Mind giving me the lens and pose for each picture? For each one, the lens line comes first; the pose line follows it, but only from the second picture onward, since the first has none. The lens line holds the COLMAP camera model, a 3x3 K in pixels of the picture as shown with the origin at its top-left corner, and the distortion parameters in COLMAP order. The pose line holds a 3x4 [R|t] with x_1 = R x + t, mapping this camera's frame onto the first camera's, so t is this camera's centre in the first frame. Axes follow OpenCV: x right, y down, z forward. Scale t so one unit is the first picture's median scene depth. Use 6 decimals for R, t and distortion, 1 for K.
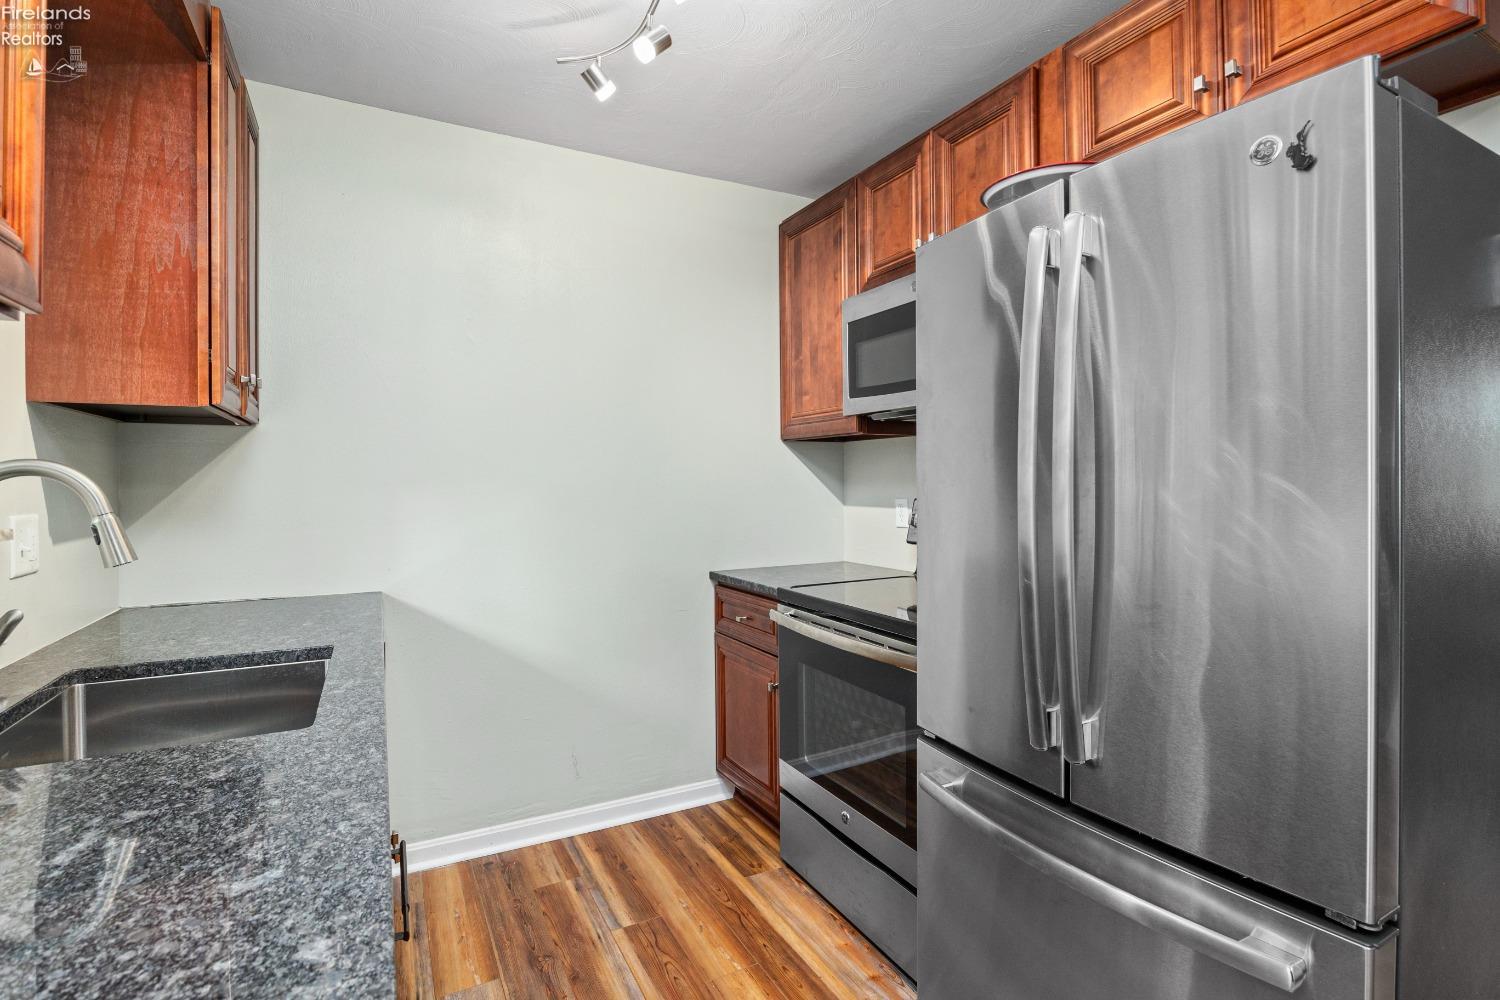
lens RADIAL K [[705.6, 0, 748.8], [0, 705.6, 487.9], [0, 0, 1]] dist [-0.000121, -0.000155]
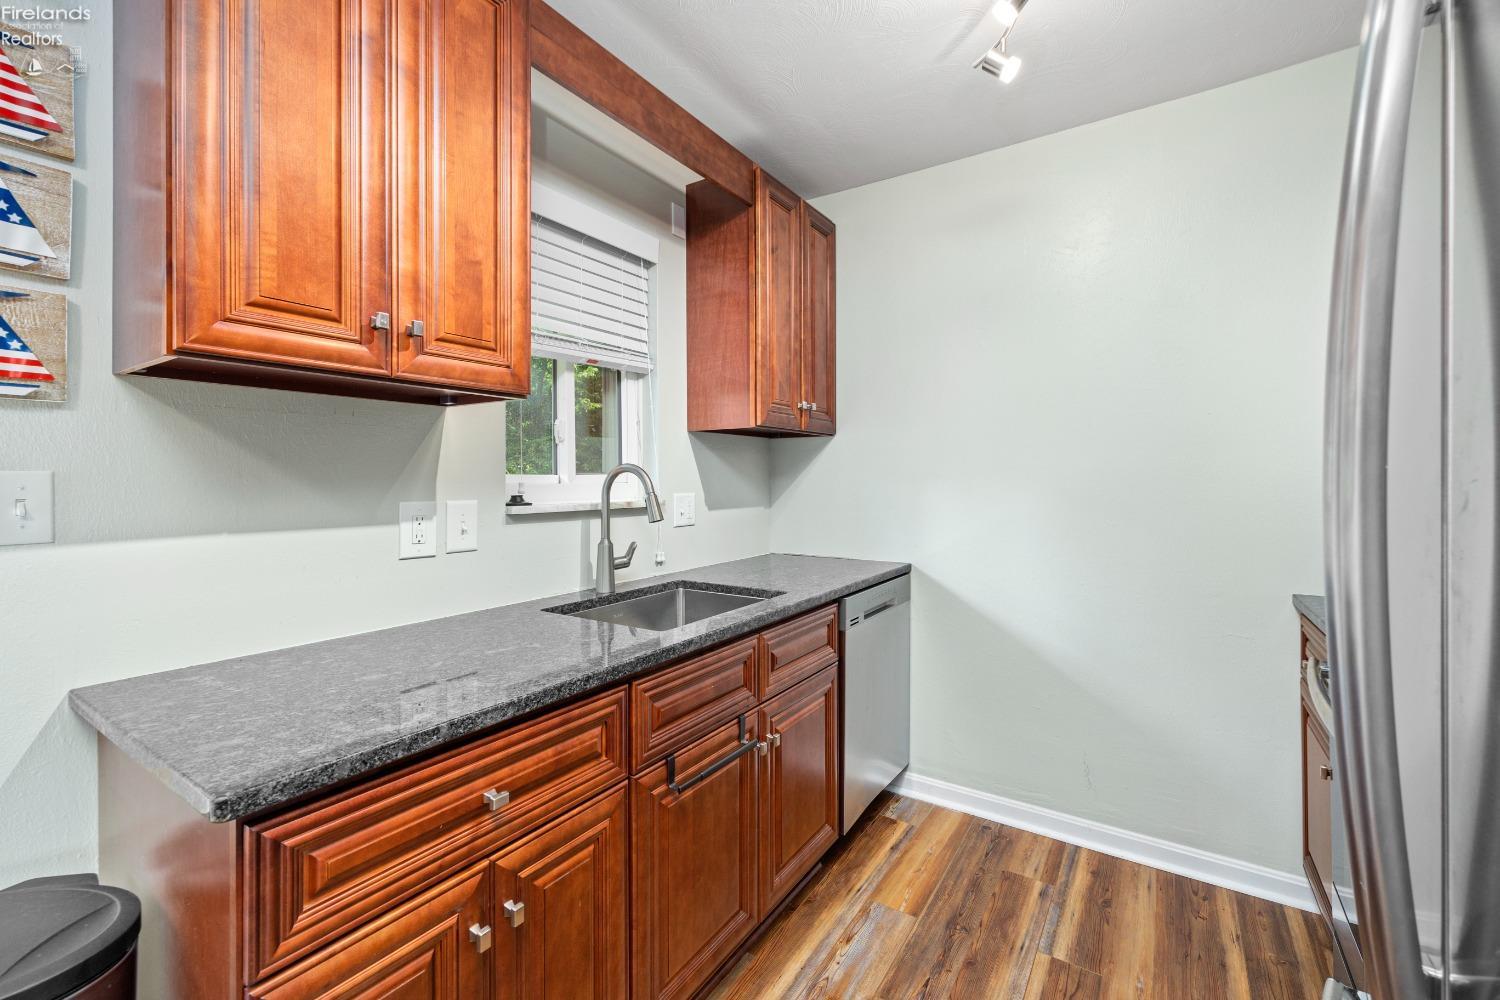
lens RADIAL K [[630.0, 0, 752.9], [0, 630.0, 479.1], [0, 0, 1]] dist [0.001273, 0.000104]
pose [[0.484222, 0.006333, -0.874922, 0.318717], [-0.004886, 0.999978, 0.004534, -0.004206], [0.874932, 0.002079, 0.484242, 0.231621]]
